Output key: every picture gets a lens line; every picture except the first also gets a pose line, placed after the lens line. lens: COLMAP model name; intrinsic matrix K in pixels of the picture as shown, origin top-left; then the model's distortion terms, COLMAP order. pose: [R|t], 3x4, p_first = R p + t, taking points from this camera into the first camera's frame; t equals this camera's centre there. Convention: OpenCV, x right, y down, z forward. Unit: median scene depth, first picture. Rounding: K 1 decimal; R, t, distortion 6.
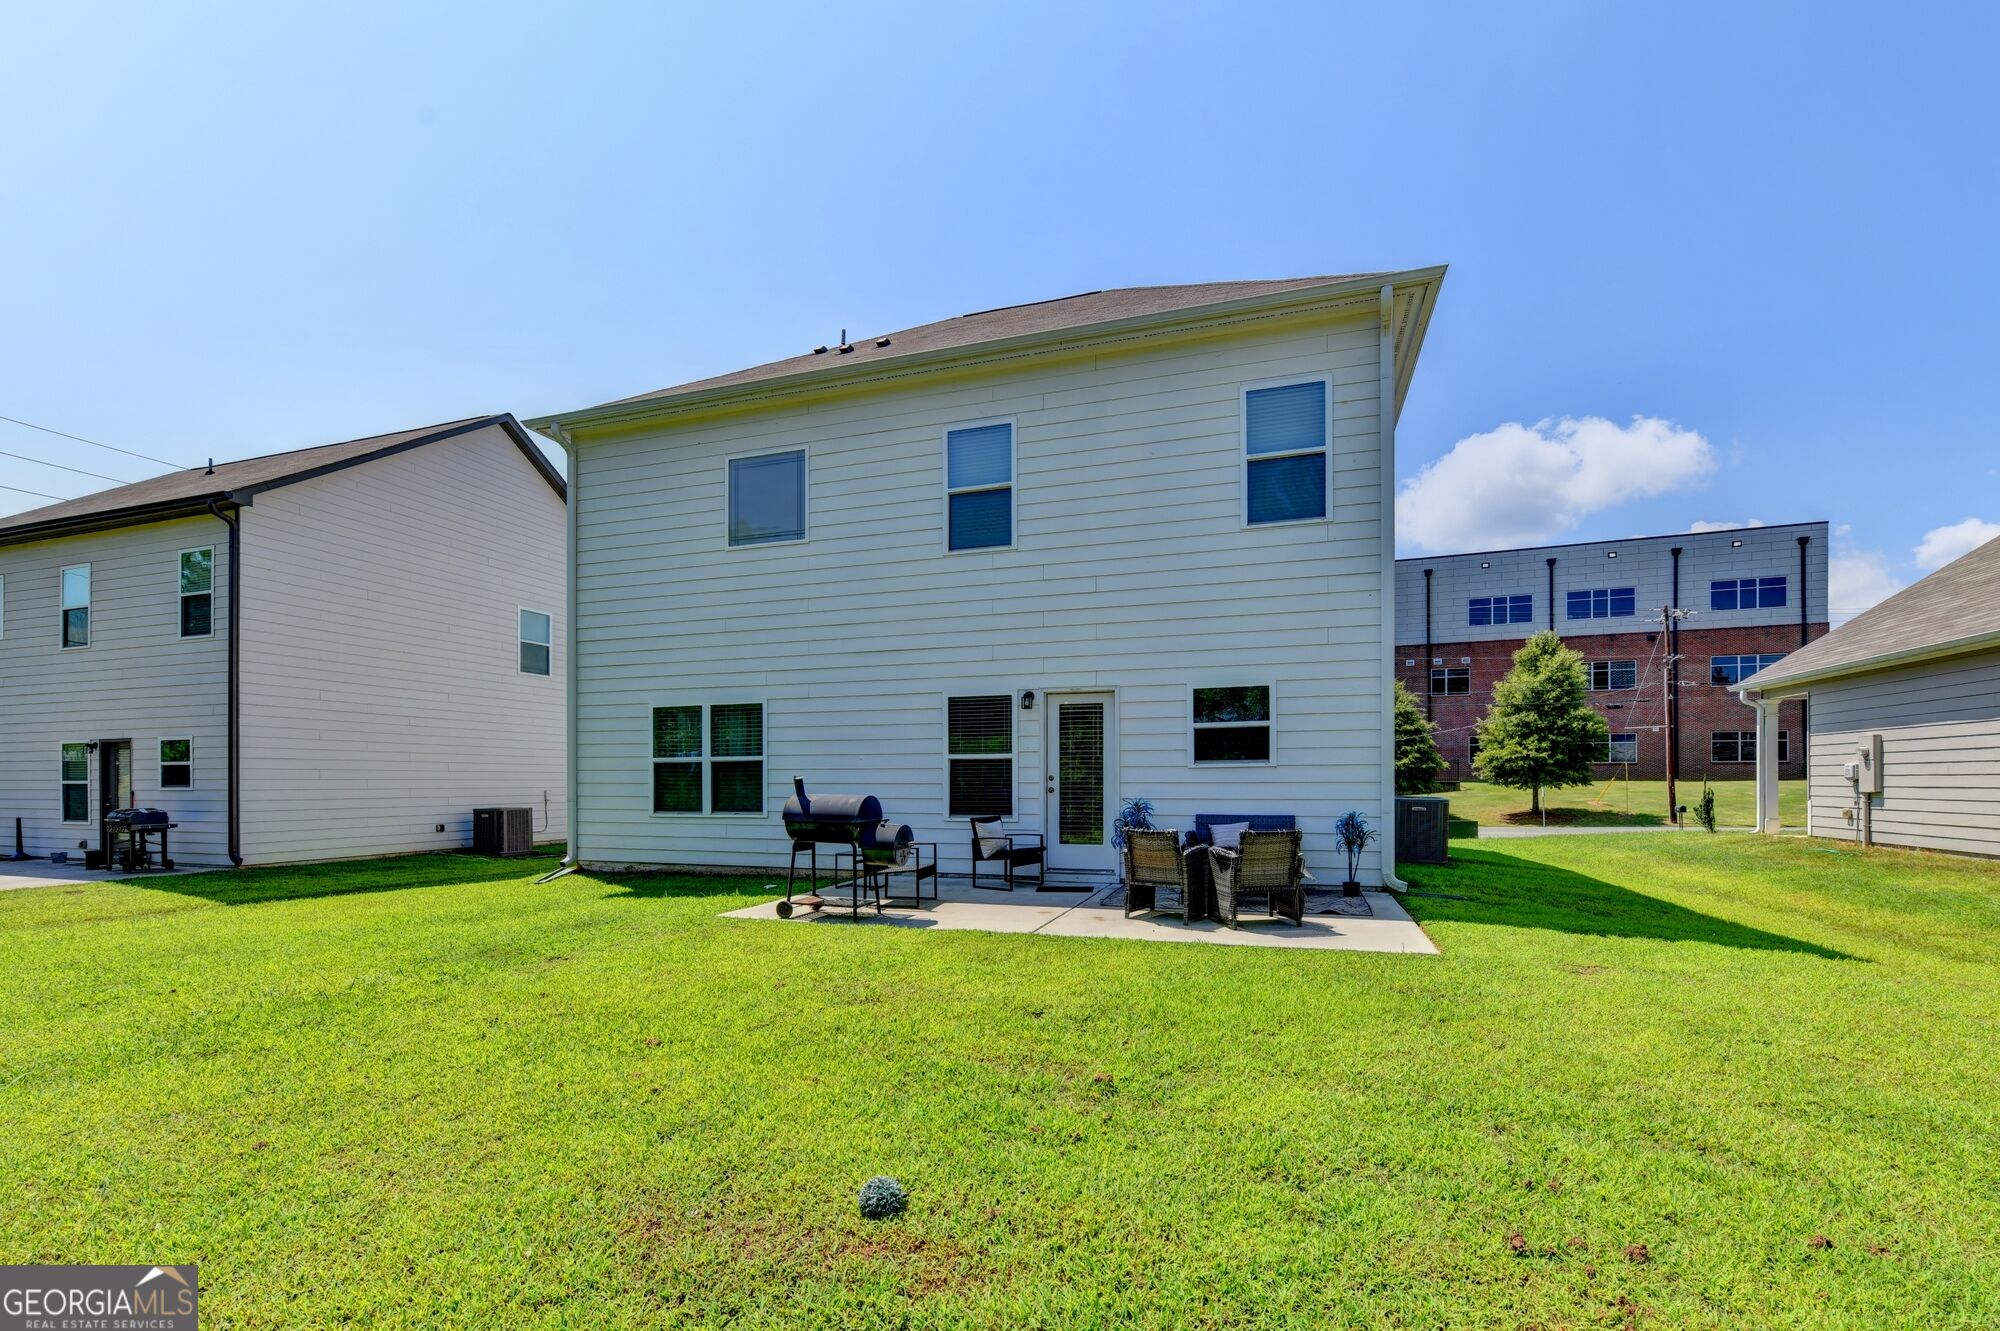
lens RADIAL K [[806.6, 0, 984.1], [0, 806.6, 784.2], [0, 0, 1]] dist [-0.002720, -0.000411]
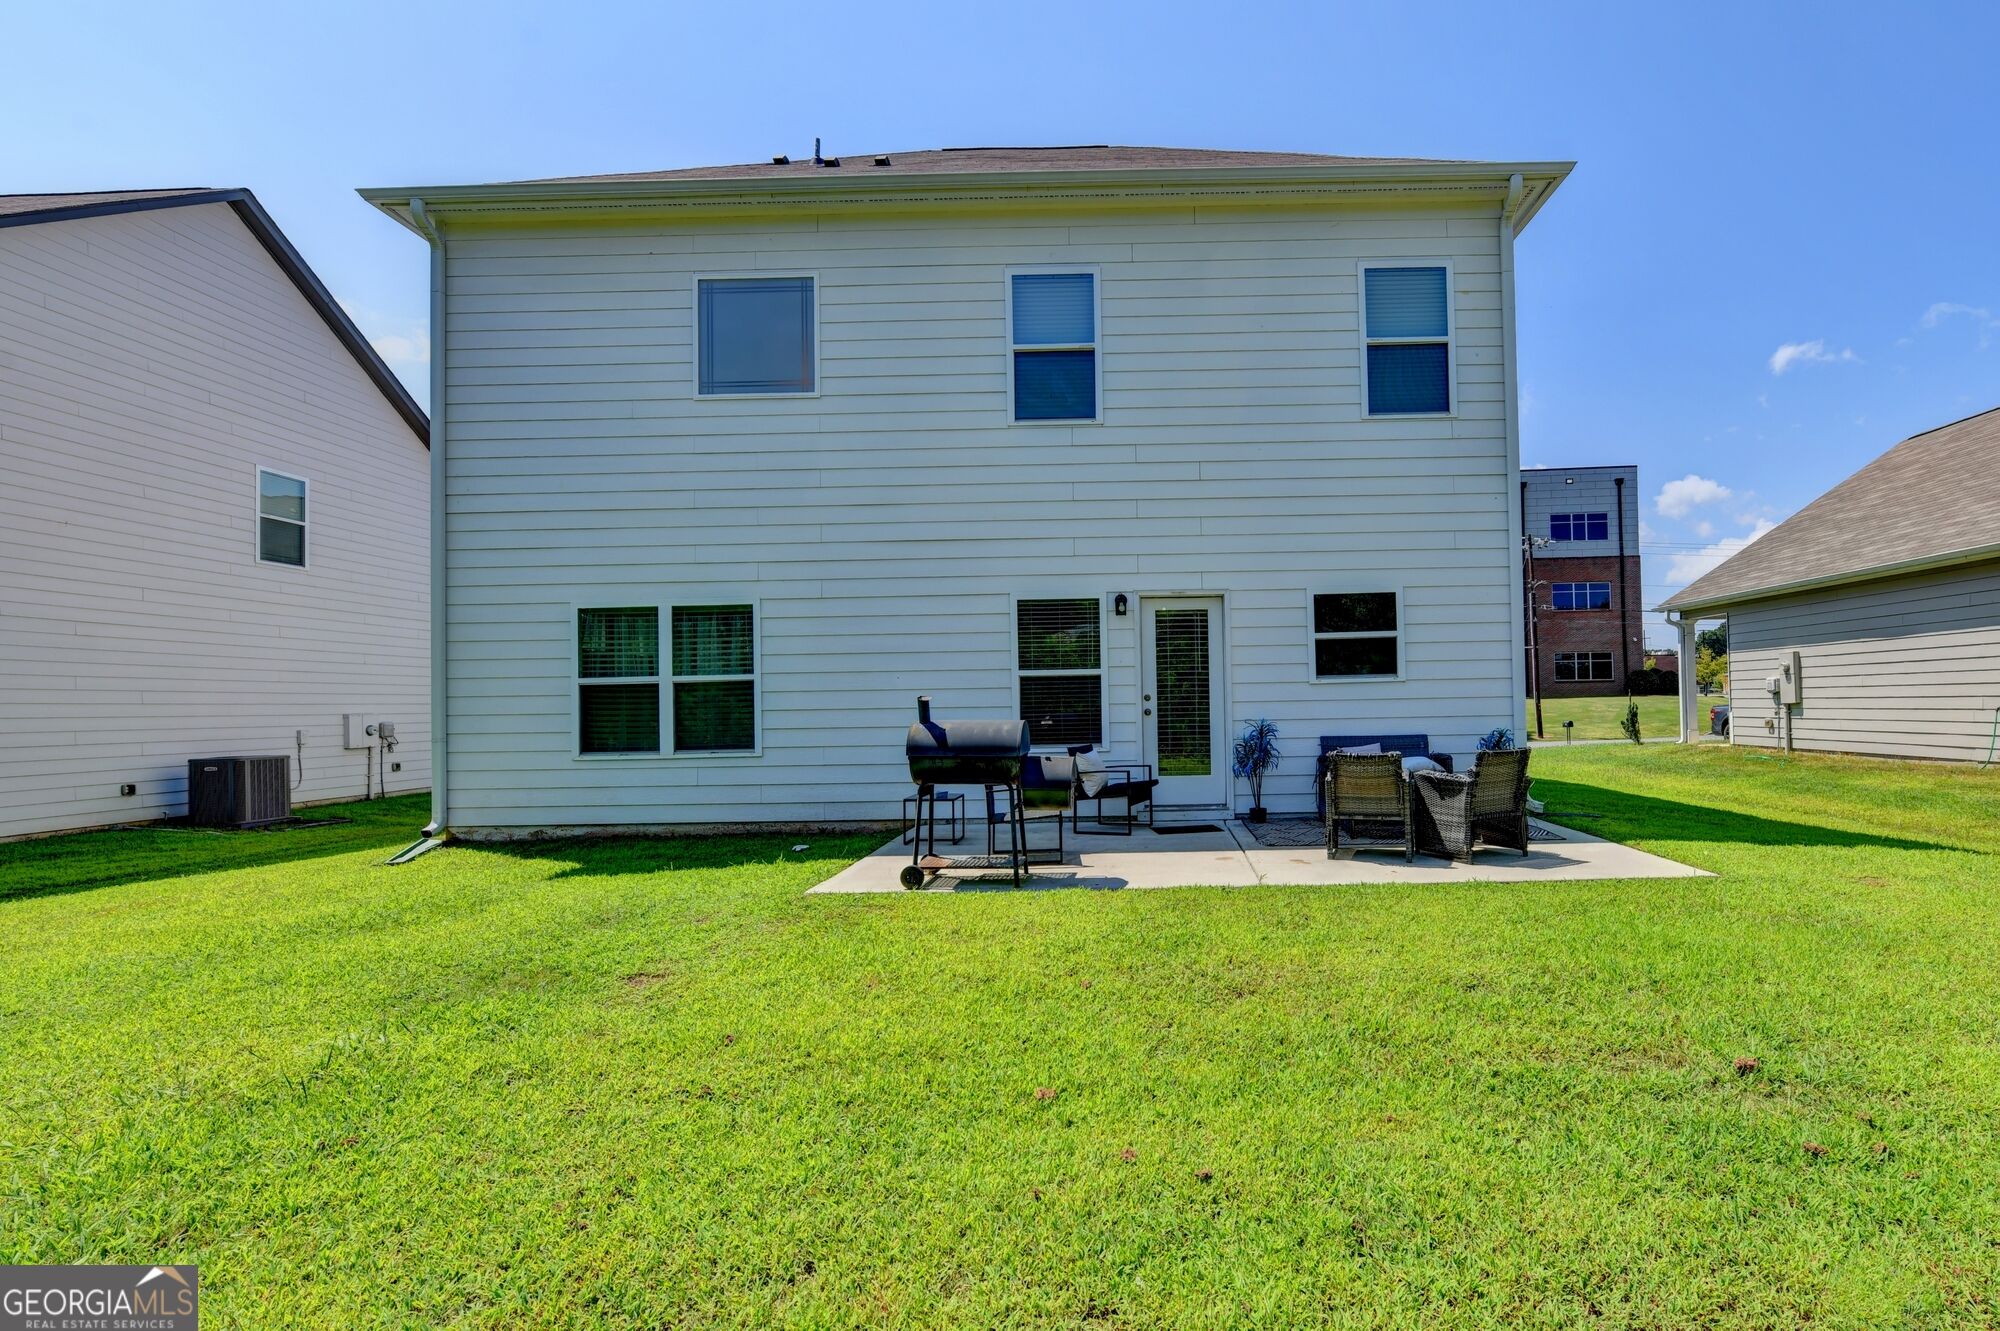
lens RADIAL K [[900.6, 0, 1056.9], [0, 900.6, 692.9], [0, 0, 1]] dist [-0.006073, -0.000309]
pose [[0.957463, -0.010333, 0.288373, -0.269845], [0.016843, 0.999656, -0.020101, 0.004312], [-0.288066, 0.024102, 0.957307, 0.126948]]
